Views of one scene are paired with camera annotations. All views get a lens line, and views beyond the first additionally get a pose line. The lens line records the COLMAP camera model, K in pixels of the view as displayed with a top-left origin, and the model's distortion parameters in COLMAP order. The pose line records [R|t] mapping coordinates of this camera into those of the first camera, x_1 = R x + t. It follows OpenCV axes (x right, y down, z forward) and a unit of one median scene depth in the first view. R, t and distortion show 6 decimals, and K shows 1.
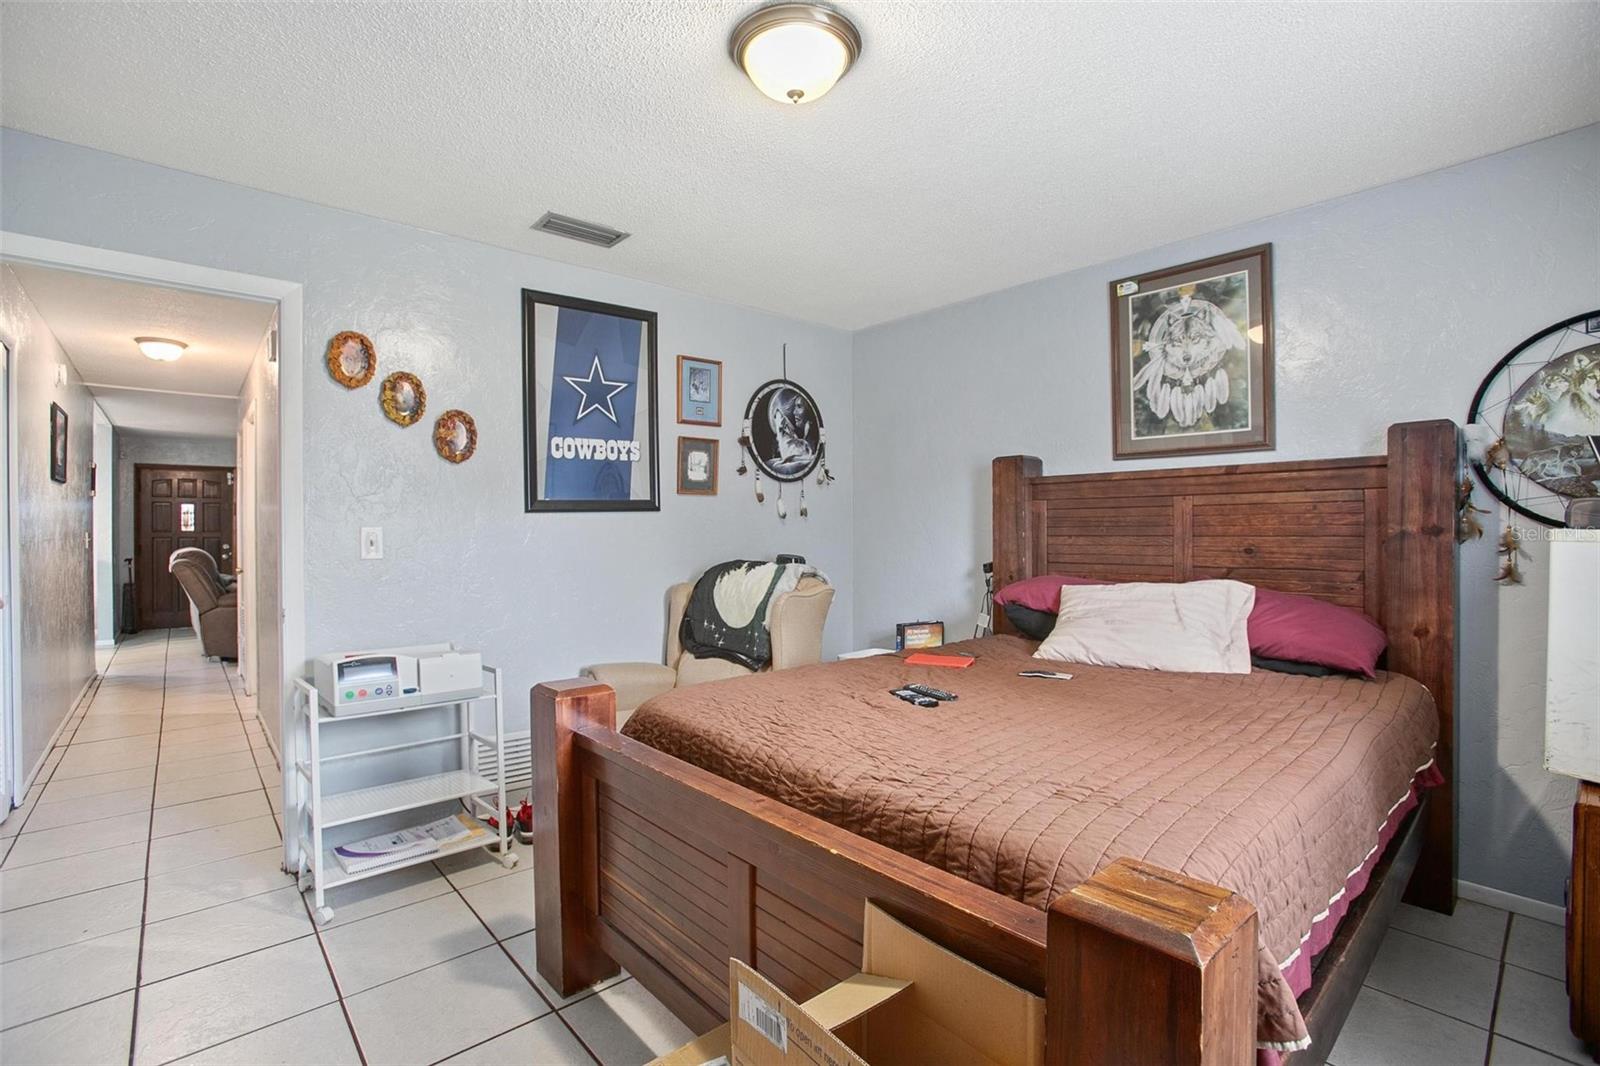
lens RADIAL K [[735.6, 0, 798.3], [0, 735.6, 531.1], [0, 0, 1]] dist [-0.012892, 0.001270]
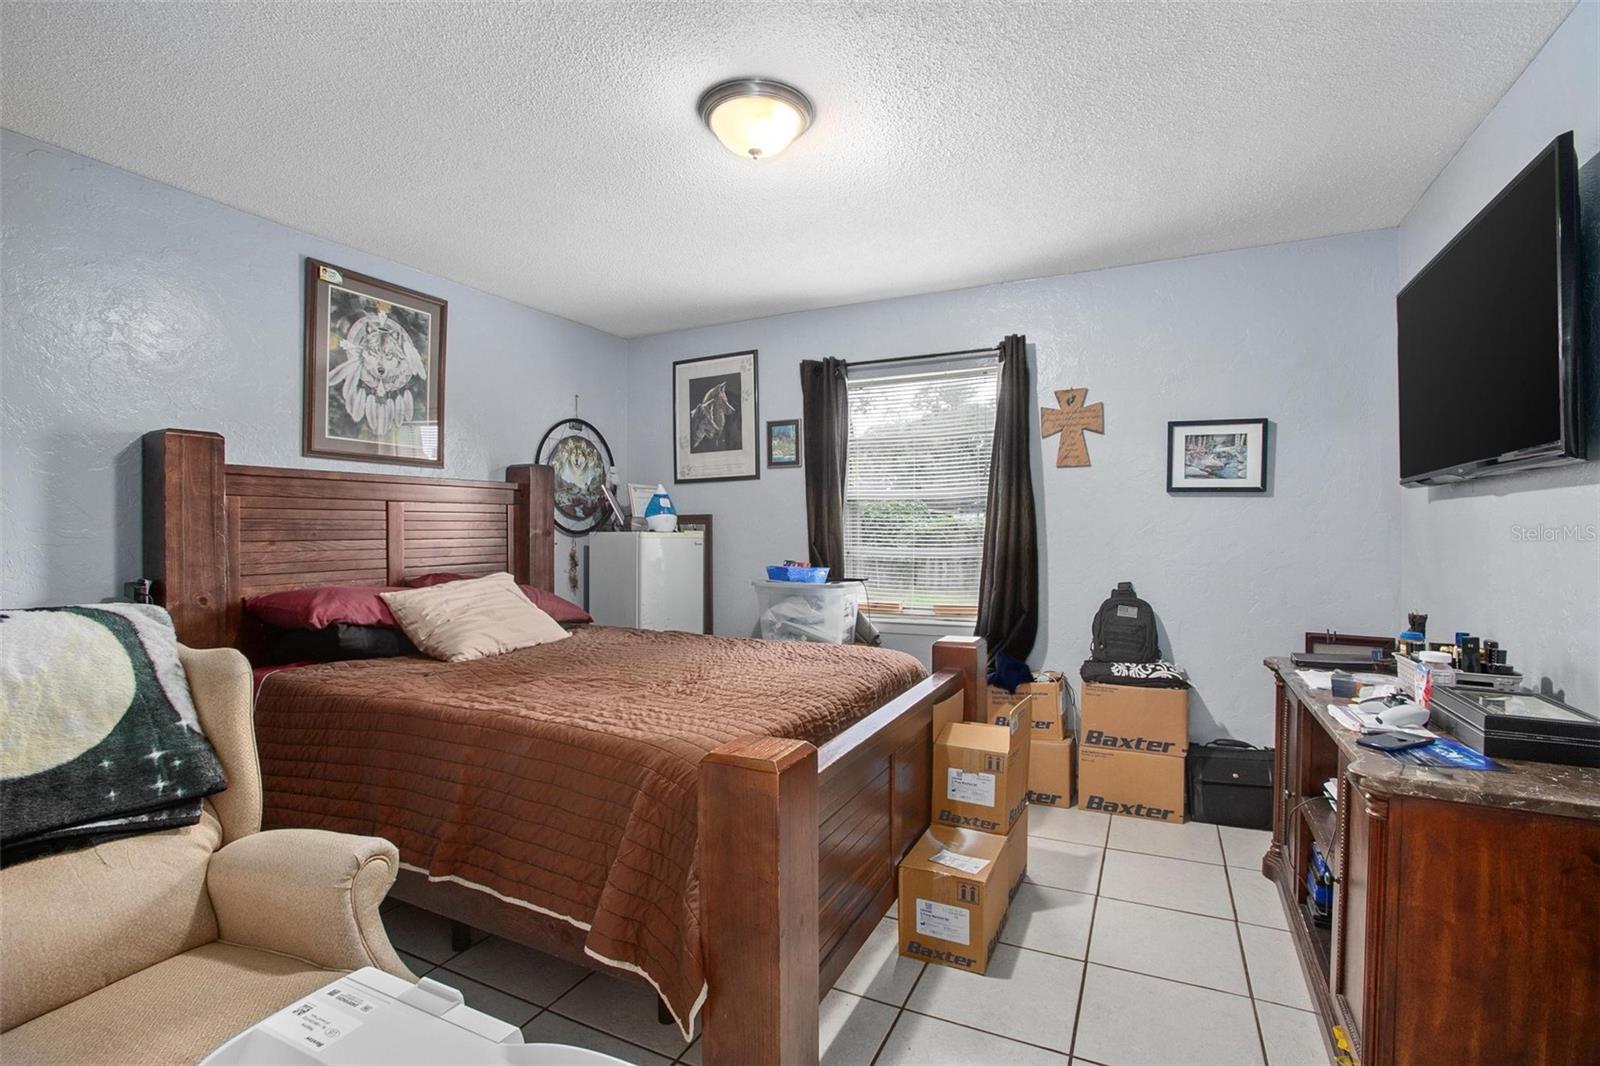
lens RADIAL K [[735.6, 0, 800.3], [0, 735.6, 533.5], [0, 0, 1]] dist [-0.012892, 0.001270]
pose [[-0.344038, -0.005533, 0.938939, -0.652711], [-0.000260, 0.999983, 0.005798, -0.007642], [-0.938956, 0.001751, -0.344034, 0.779380]]
